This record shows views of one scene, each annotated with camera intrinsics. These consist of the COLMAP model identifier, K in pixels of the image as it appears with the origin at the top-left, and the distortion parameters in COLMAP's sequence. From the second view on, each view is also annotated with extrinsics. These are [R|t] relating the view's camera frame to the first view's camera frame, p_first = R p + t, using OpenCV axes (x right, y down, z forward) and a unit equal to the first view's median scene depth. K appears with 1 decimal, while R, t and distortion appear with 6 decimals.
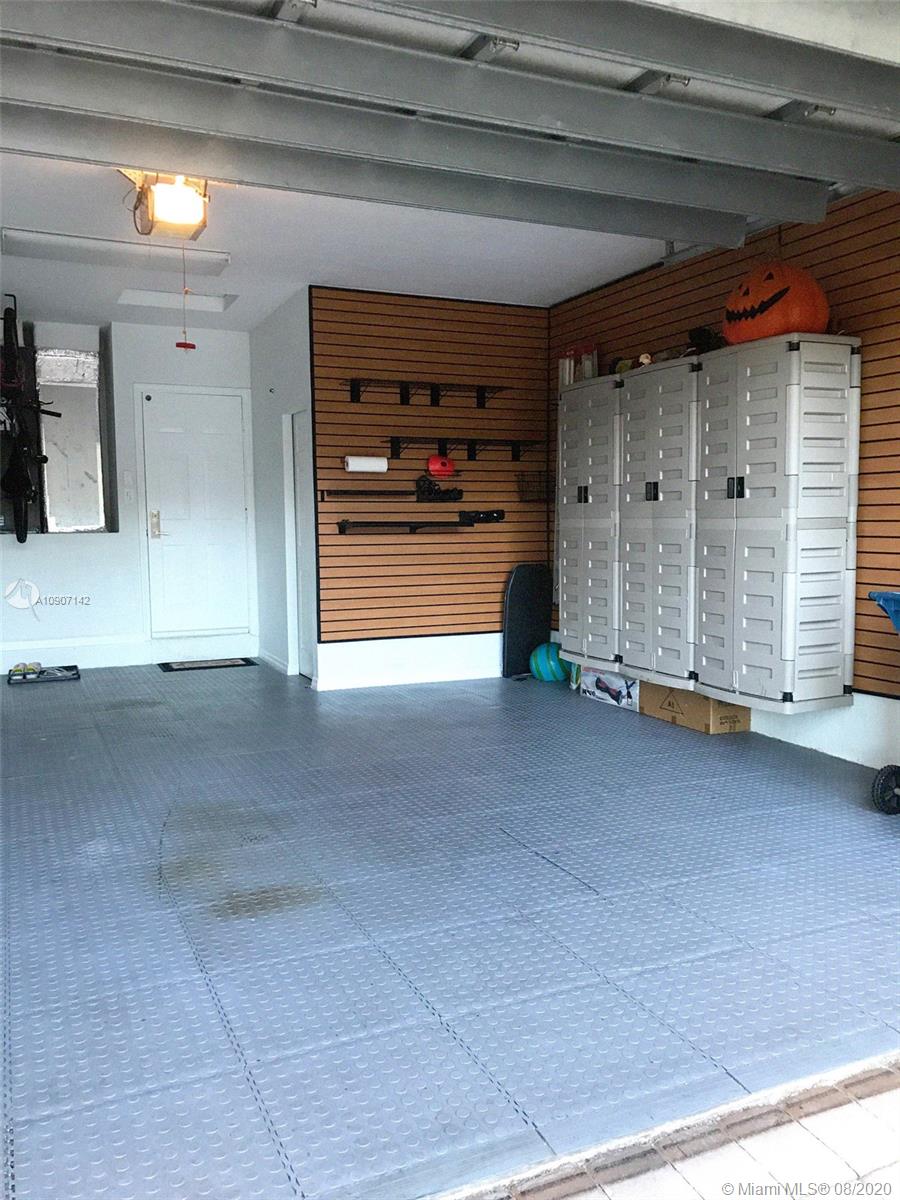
lens RADIAL K [[994.4, 0, 475.2], [0, 994.4, 627.5], [0, 0, 1]] dist [0.017286, 0.011782]
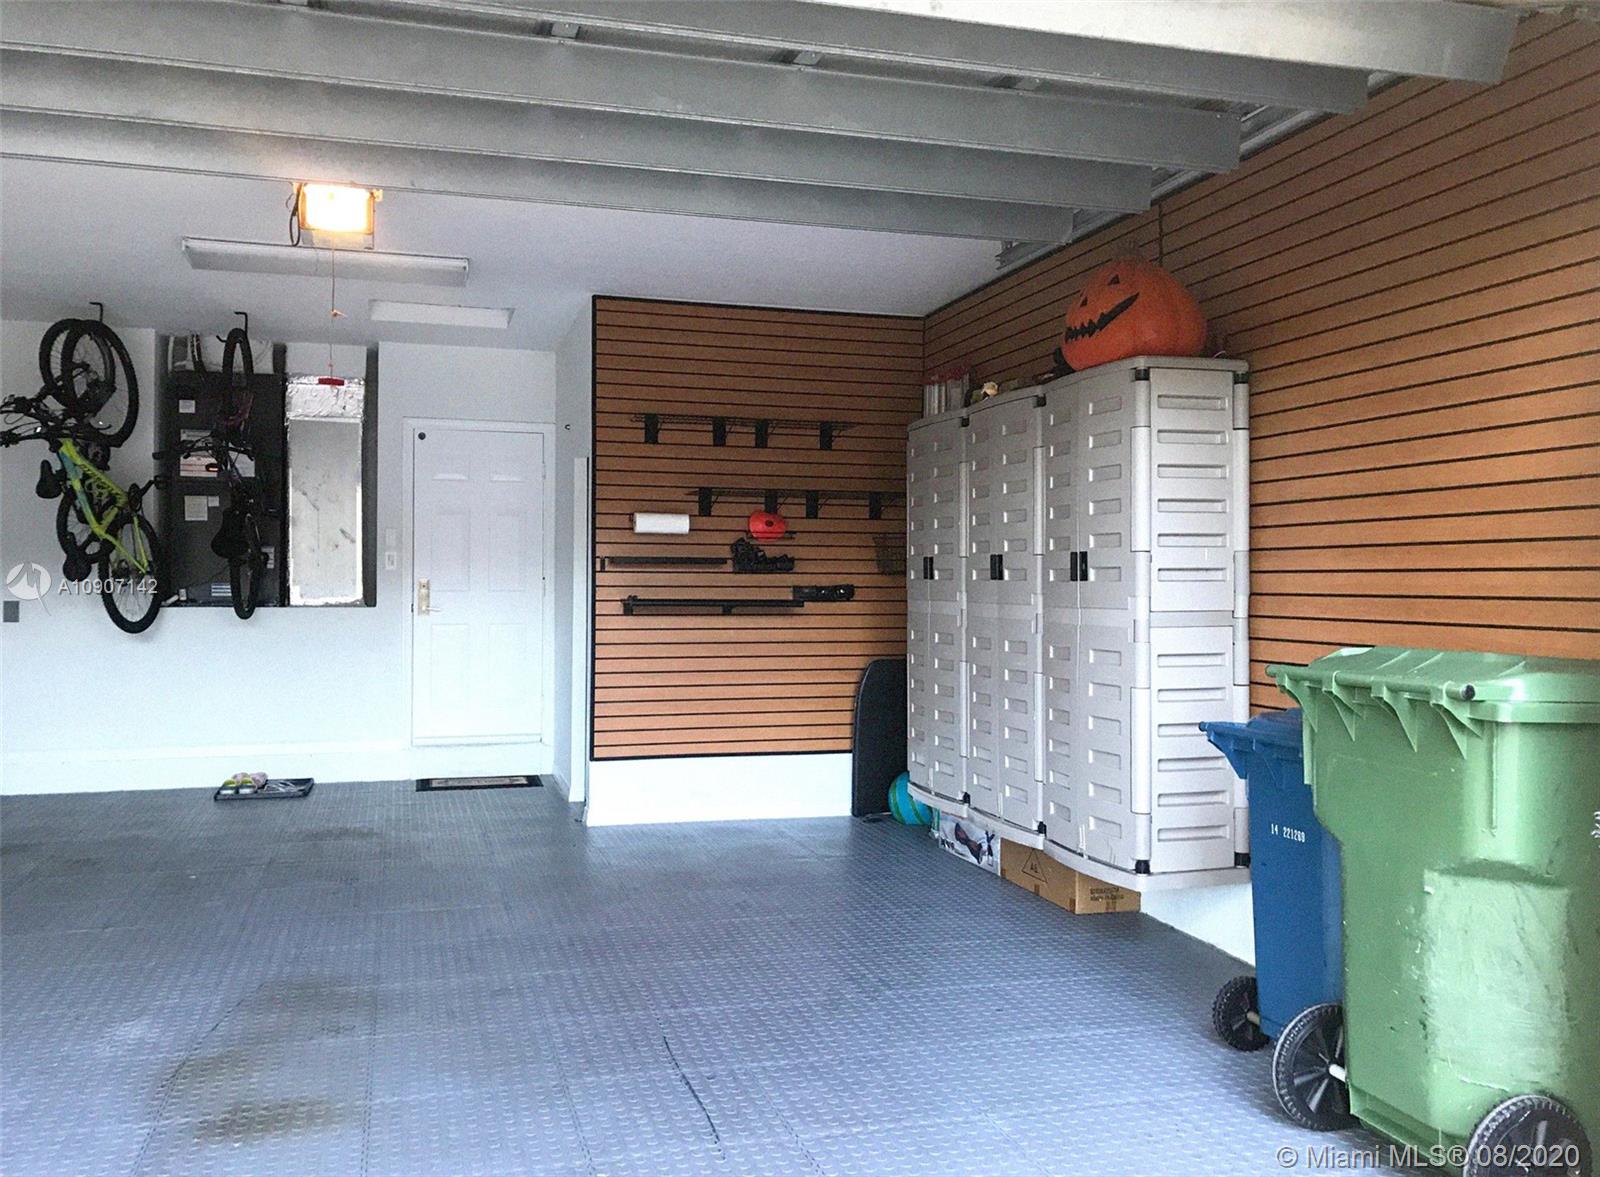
lens RADIAL K [[1371.4, 0, 801.4], [0, 1371.4, 575.2], [0, 0, 1]] dist [0.032359, -0.023969]
pose [[0.988559, 0.013395, -0.150238, 0.170002], [-0.030447, 0.993267, -0.111779, -0.013583], [0.147729, 0.115074, 0.982311, -0.001418]]
